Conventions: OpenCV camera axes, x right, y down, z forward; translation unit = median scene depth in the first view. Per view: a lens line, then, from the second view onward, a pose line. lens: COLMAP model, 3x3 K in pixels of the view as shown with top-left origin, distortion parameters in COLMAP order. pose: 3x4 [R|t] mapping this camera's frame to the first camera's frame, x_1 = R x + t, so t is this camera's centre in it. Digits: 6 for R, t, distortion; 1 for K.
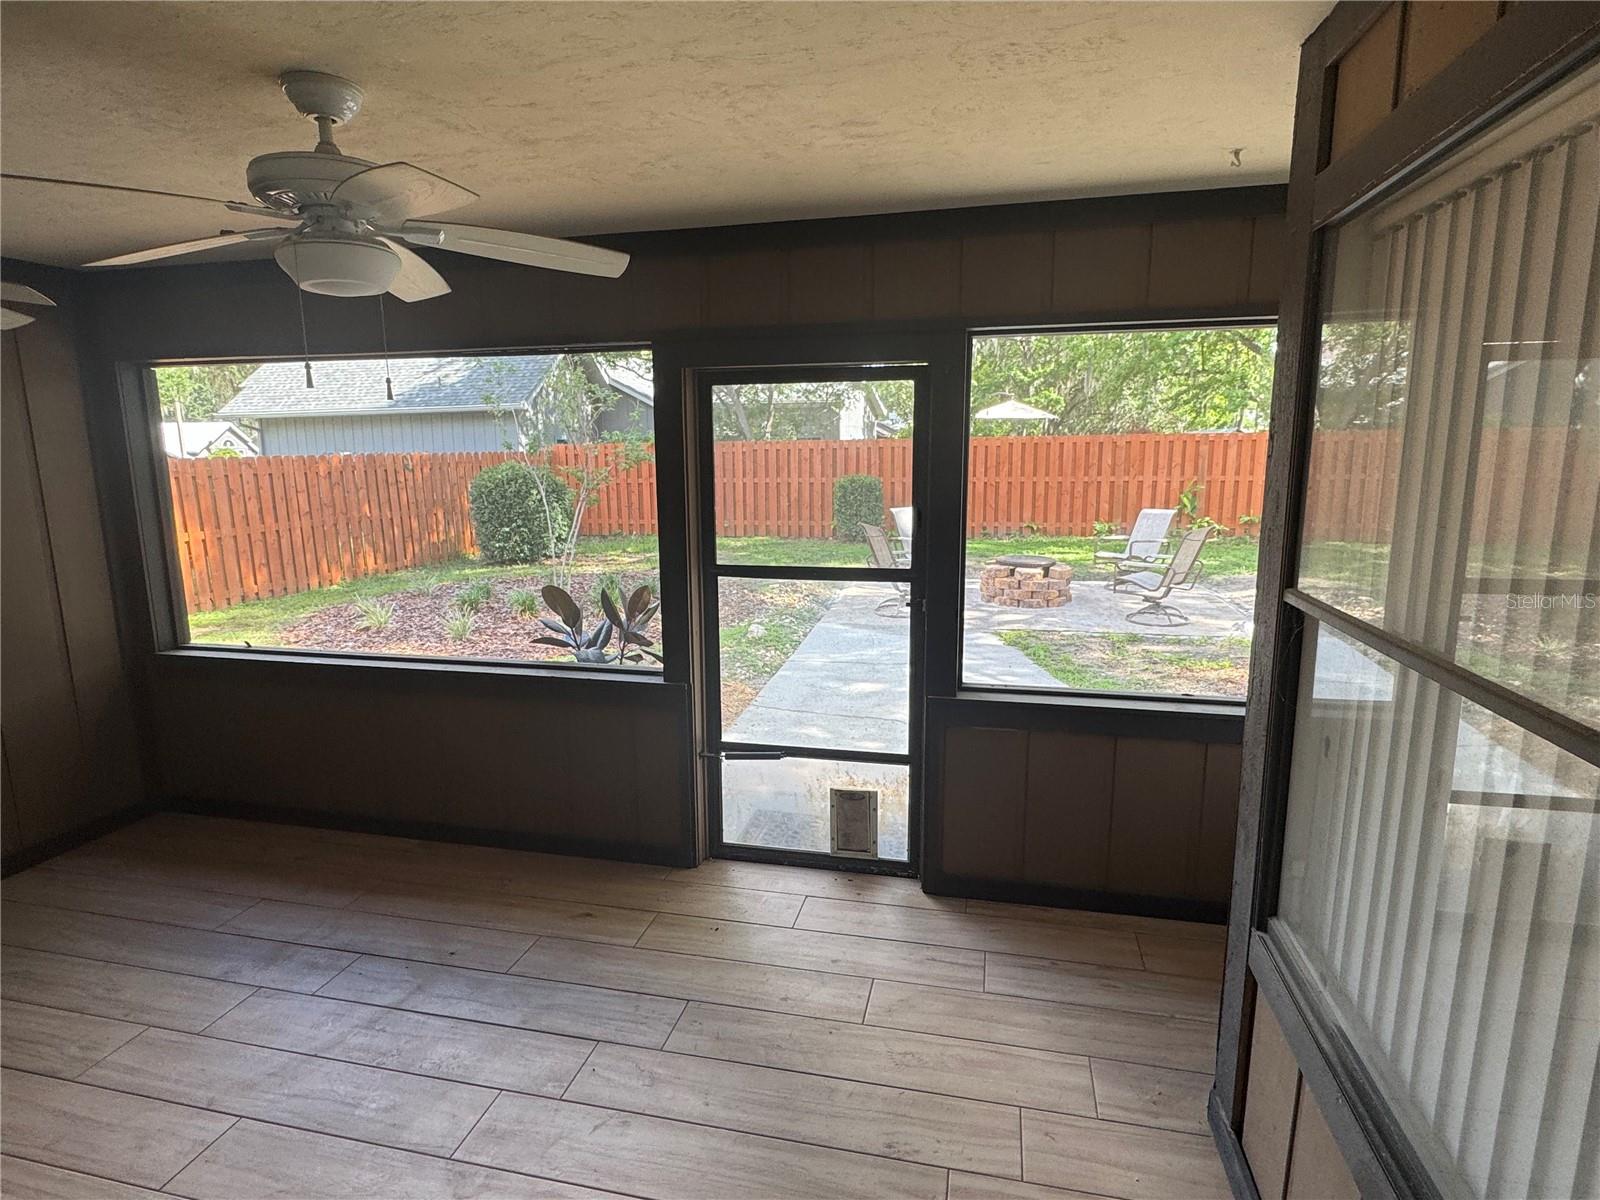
lens RADIAL K [[873.3, 0, 813.9], [0, 873.3, 611.2], [0, 0, 1]] dist [-0.004823, 0.000284]
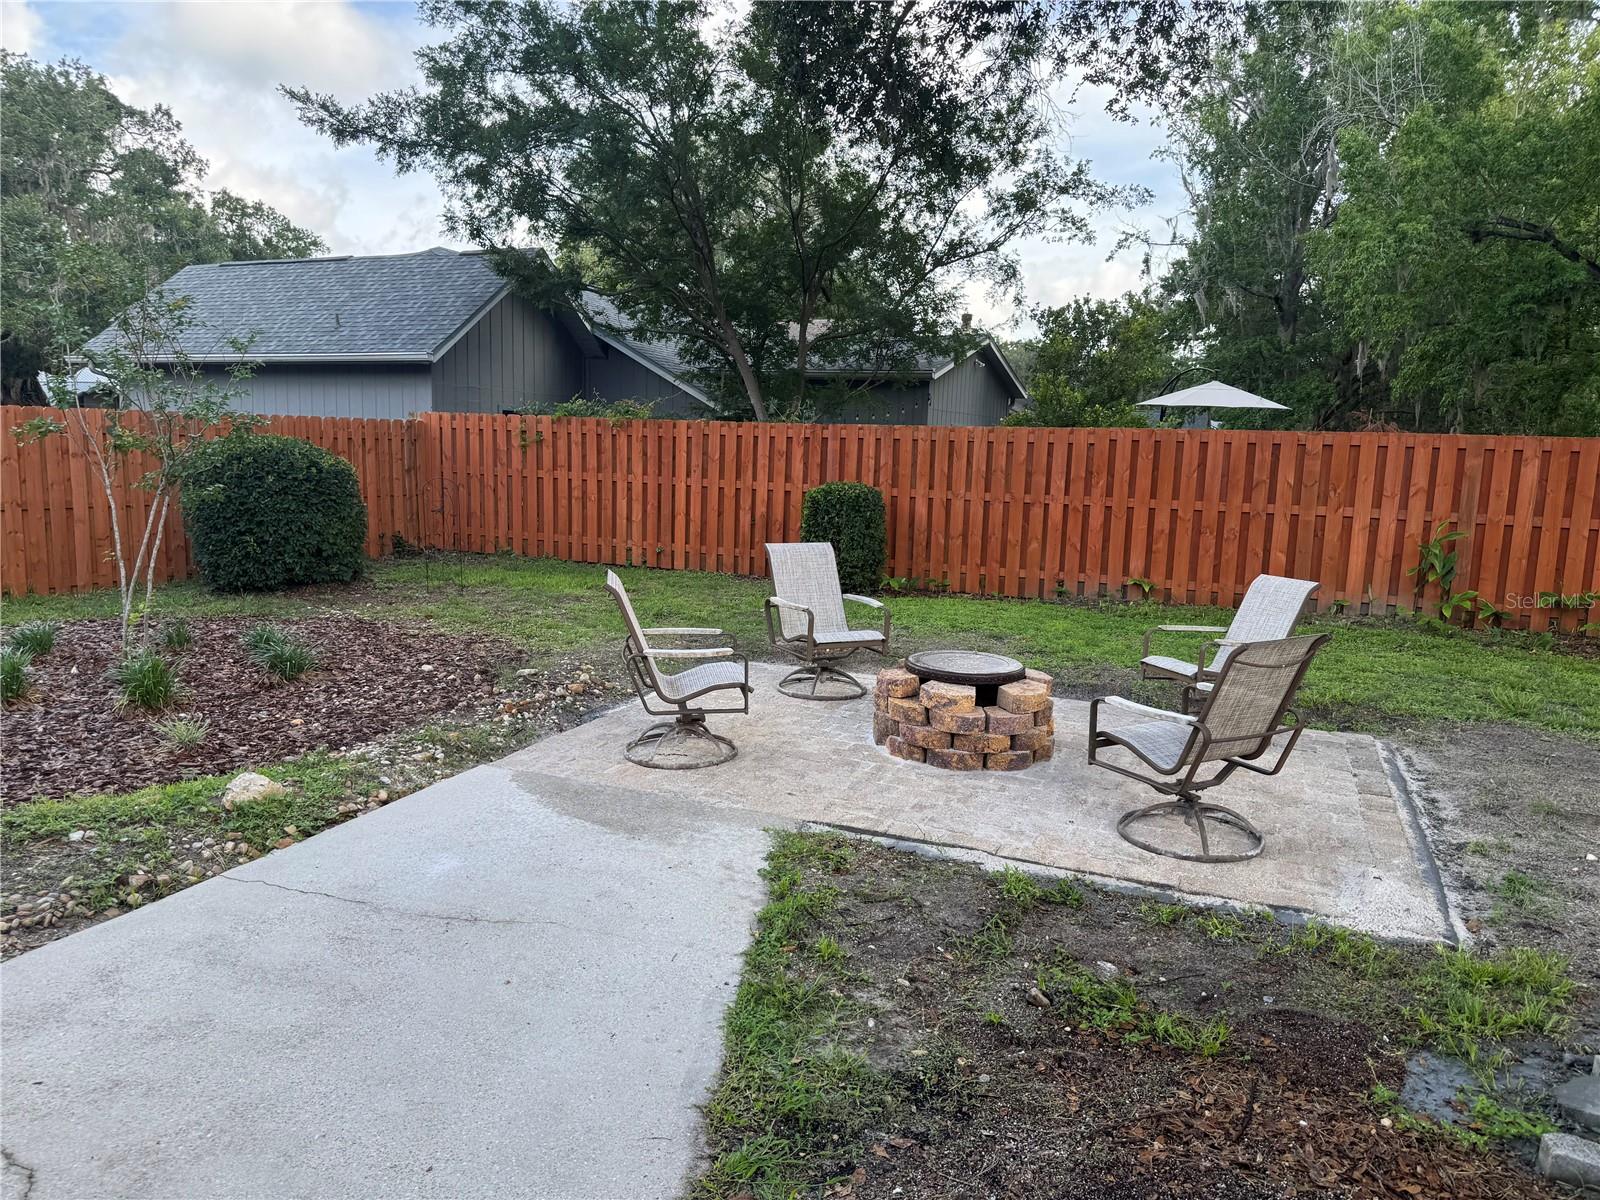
lens RADIAL K [[1138.9, 0, 797.2], [0, 1138.9, 610.0], [0, 0, 1]] dist [0.072258, -0.029297]
pose [[0.980504, 0.071699, -0.182954, 0.311211], [-0.079163, 0.996288, -0.033819, -0.070335], [0.179850, 0.047643, 0.982540, 0.409113]]
